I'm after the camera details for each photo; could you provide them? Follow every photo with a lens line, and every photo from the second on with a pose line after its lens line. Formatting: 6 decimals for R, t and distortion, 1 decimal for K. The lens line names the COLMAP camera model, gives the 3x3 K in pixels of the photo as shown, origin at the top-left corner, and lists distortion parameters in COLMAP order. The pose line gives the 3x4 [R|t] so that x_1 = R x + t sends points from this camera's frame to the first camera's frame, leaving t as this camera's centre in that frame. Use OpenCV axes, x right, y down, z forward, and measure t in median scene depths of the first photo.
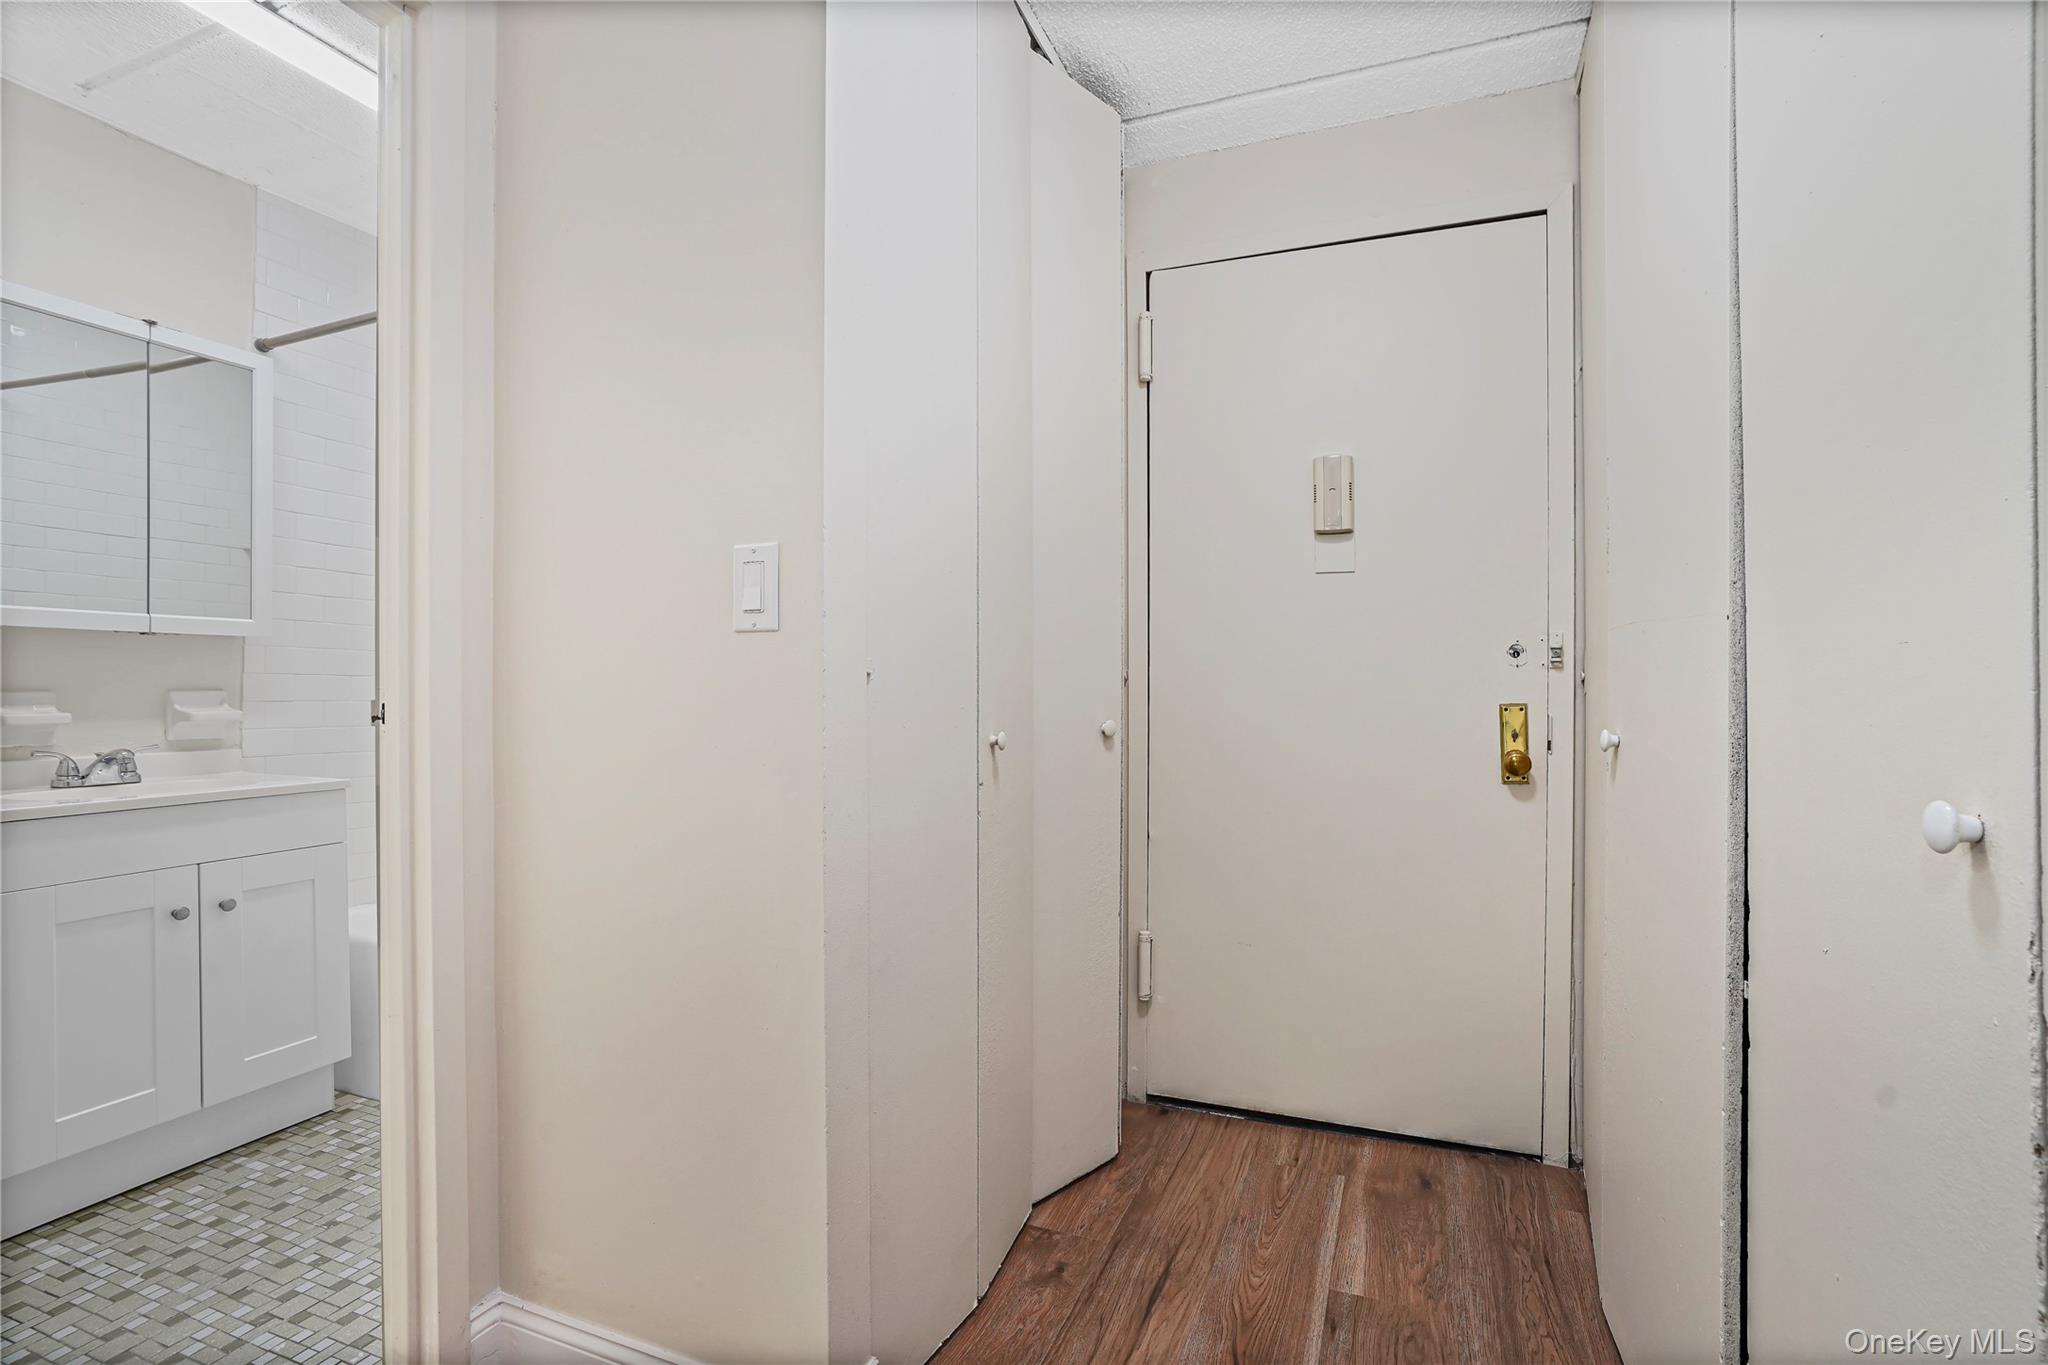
lens RADIAL K [[938.1, 0, 1029.8], [0, 938.1, 694.7], [0, 0, 1]] dist [0.002352, 0.003421]
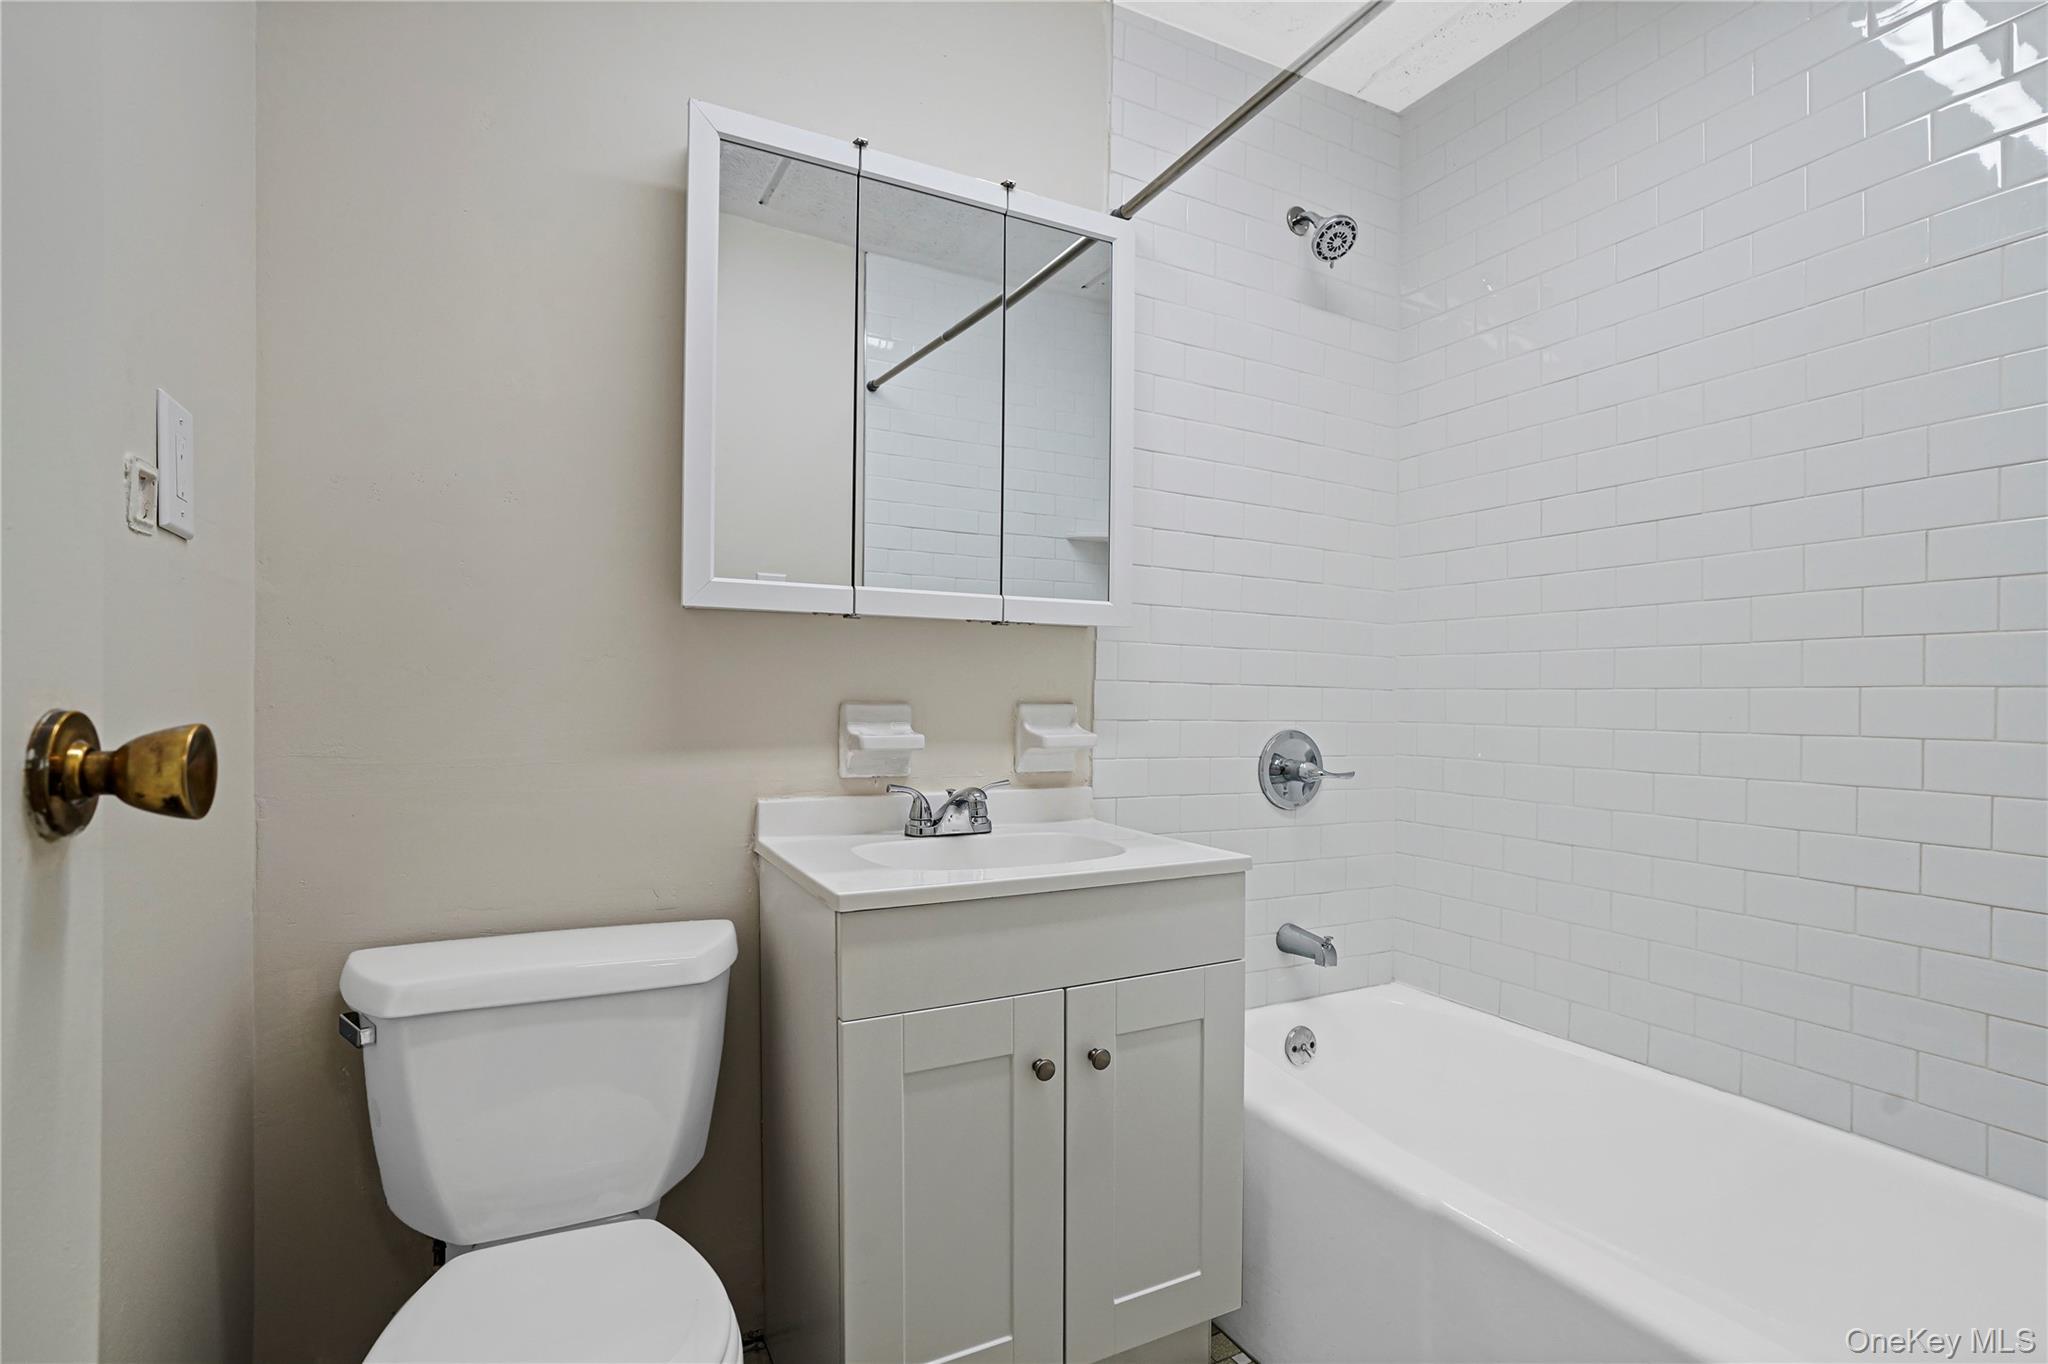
lens RADIAL K [[938.1, 0, 1019.7], [0, 938.1, 689.3], [0, 0, 1]] dist [0.002352, 0.003421]
pose [[0.766750, -0.003747, -0.641935, -0.477564], [-0.008056, 0.999848, -0.015457, -0.004747], [0.641895, 0.017023, 0.766603, 0.474708]]
